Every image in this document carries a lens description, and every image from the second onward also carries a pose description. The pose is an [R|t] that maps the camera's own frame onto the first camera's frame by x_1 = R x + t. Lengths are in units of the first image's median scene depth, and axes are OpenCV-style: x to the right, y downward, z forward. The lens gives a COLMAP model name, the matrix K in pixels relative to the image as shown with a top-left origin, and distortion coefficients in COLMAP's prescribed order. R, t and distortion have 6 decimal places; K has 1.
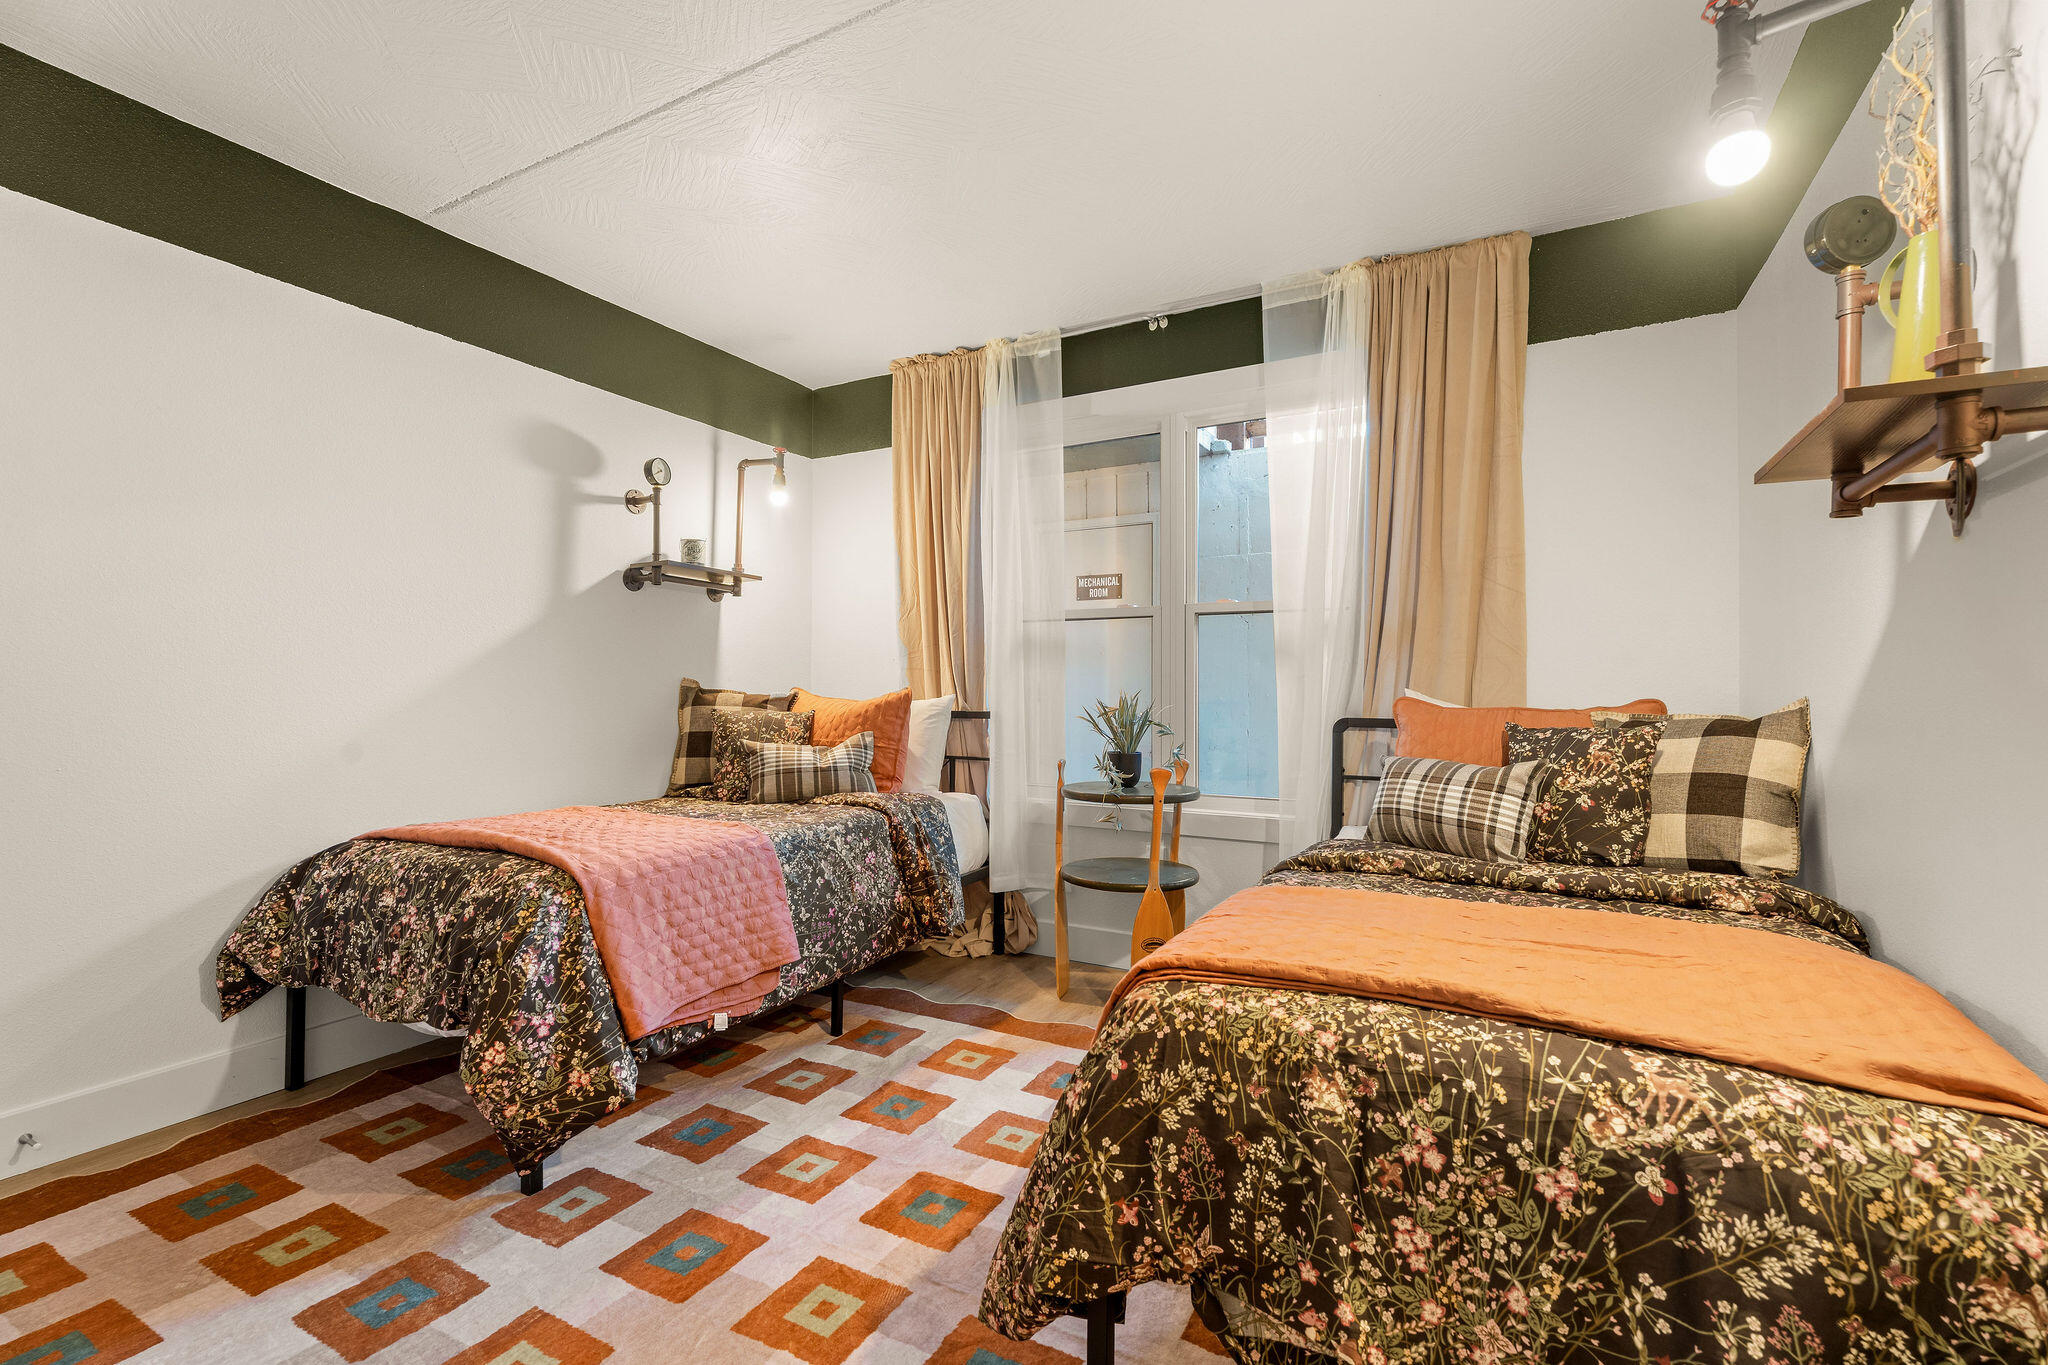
lens RADIAL K [[906.1, 0, 1018.8], [0, 906.1, 686.3], [0, 0, 1]] dist [0.002342, 0.000203]
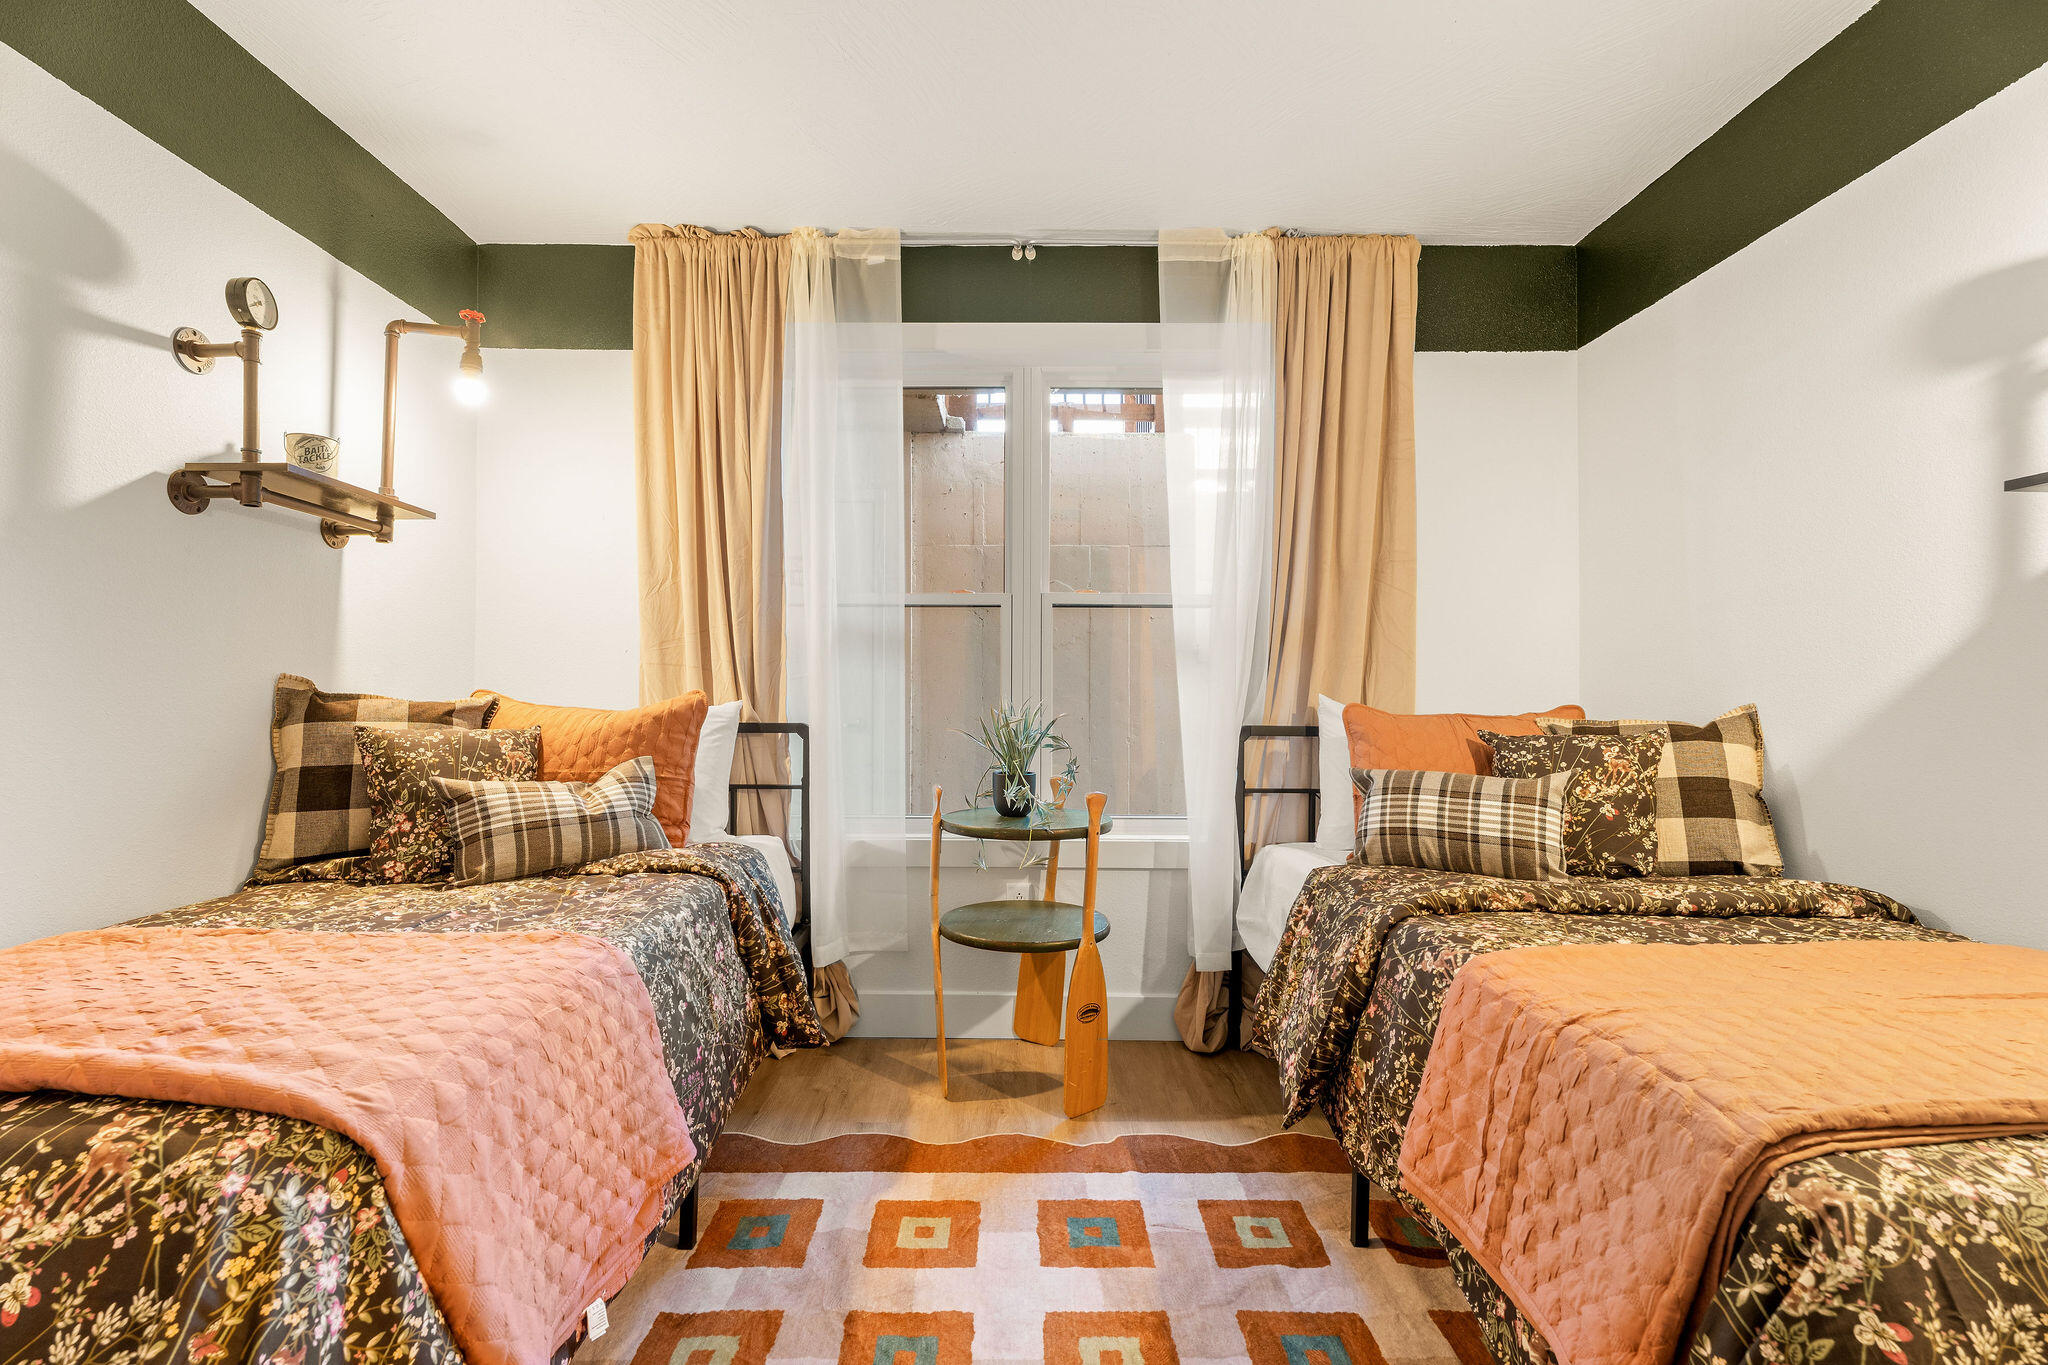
lens RADIAL K [[906.1, 0, 1024.1], [0, 906.1, 684.9], [0, 0, 1]] dist [0.002342, 0.000203]
pose [[0.873094, 0.005246, 0.487524, -0.279170], [-0.004287, 0.999986, -0.003083, -0.002683], [-0.487534, 0.000602, 0.873104, 0.307565]]
